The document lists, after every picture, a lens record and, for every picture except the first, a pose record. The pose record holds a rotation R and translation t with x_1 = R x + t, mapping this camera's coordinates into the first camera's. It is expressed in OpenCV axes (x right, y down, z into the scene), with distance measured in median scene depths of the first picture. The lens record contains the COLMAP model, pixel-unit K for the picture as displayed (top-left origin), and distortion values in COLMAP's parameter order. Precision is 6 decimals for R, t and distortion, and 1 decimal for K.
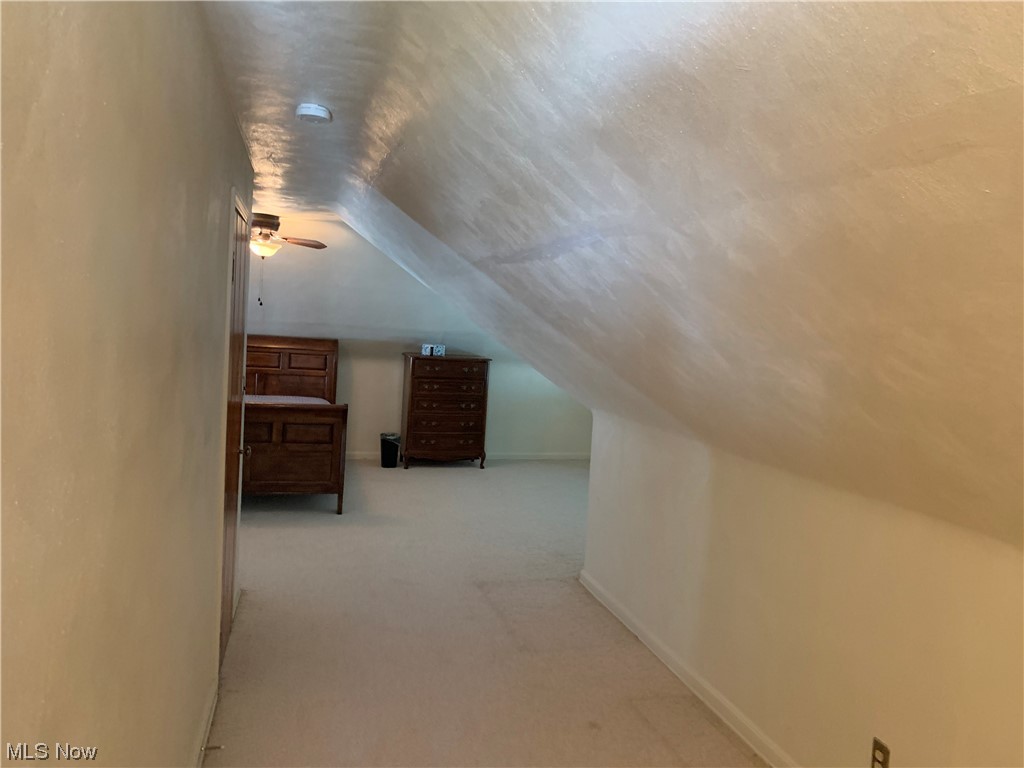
lens RADIAL K [[792.5, 0, 512.0], [0, 792.5, 381.1], [0, 0, 1]] dist [0.048886, -0.071067]
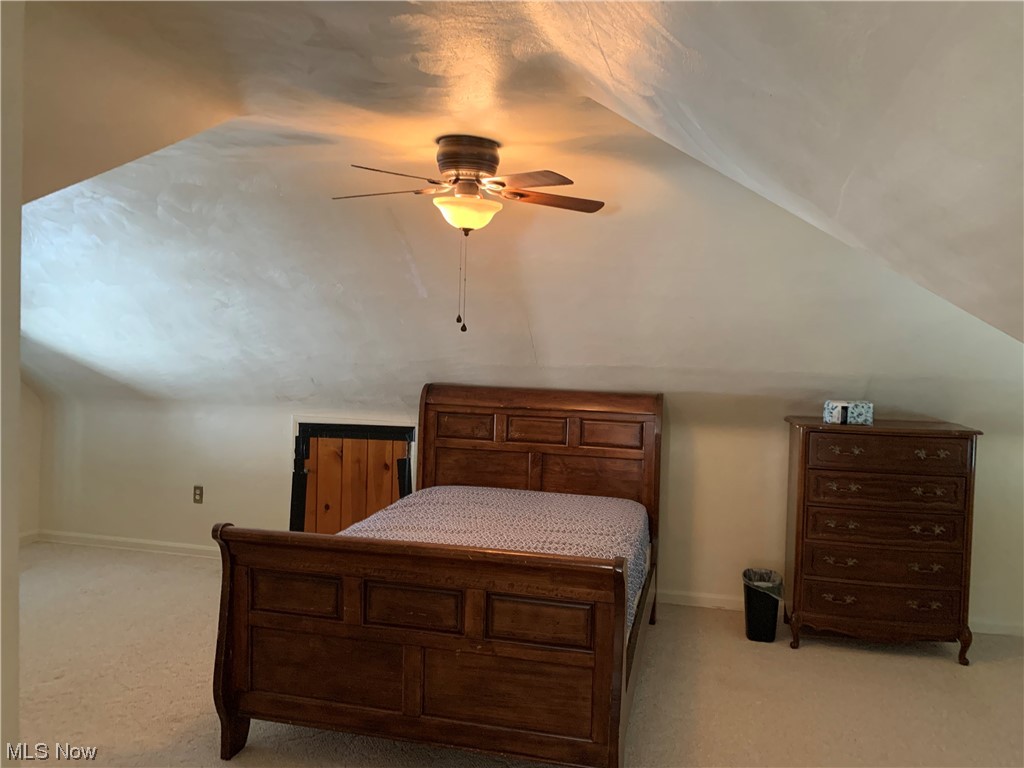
lens RADIAL K [[792.5, 0, 538.4], [0, 792.5, 380.1], [0, 0, 1]] dist [0.048886, -0.071067]
pose [[0.891719, -0.020032, -0.452146, -0.045739], [-0.006117, 0.998395, -0.056295, -0.030289], [0.452548, 0.052965, 0.890166, 0.467133]]
